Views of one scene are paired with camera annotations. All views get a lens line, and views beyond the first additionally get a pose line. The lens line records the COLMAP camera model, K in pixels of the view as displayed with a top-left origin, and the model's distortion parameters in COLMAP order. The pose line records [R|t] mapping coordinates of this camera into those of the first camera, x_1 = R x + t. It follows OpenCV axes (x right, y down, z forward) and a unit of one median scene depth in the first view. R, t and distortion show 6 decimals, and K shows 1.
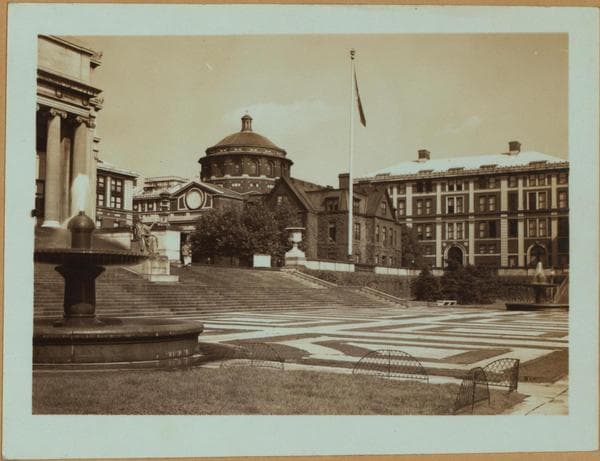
lens RADIAL K [[723.2, 0, 317.4], [0, 723.2, 258.0], [0, 0, 1]] dist [0.008833, 0.025875]
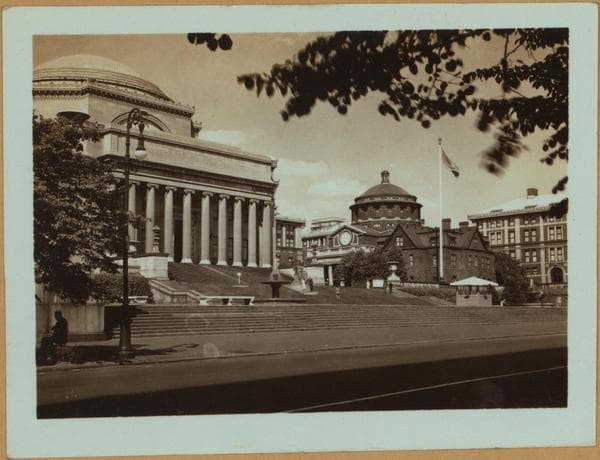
lens RADIAL K [[723.2, 0, 317.4], [0, 723.2, 257.5], [0, 0, 1]] dist [0.008833, 0.025875]
pose [[0.970956, -0.033190, -0.236943, 0.090065], [0.025675, 0.999067, -0.034732, 0.000352], [0.237875, 0.027639, 0.970902, -0.296143]]
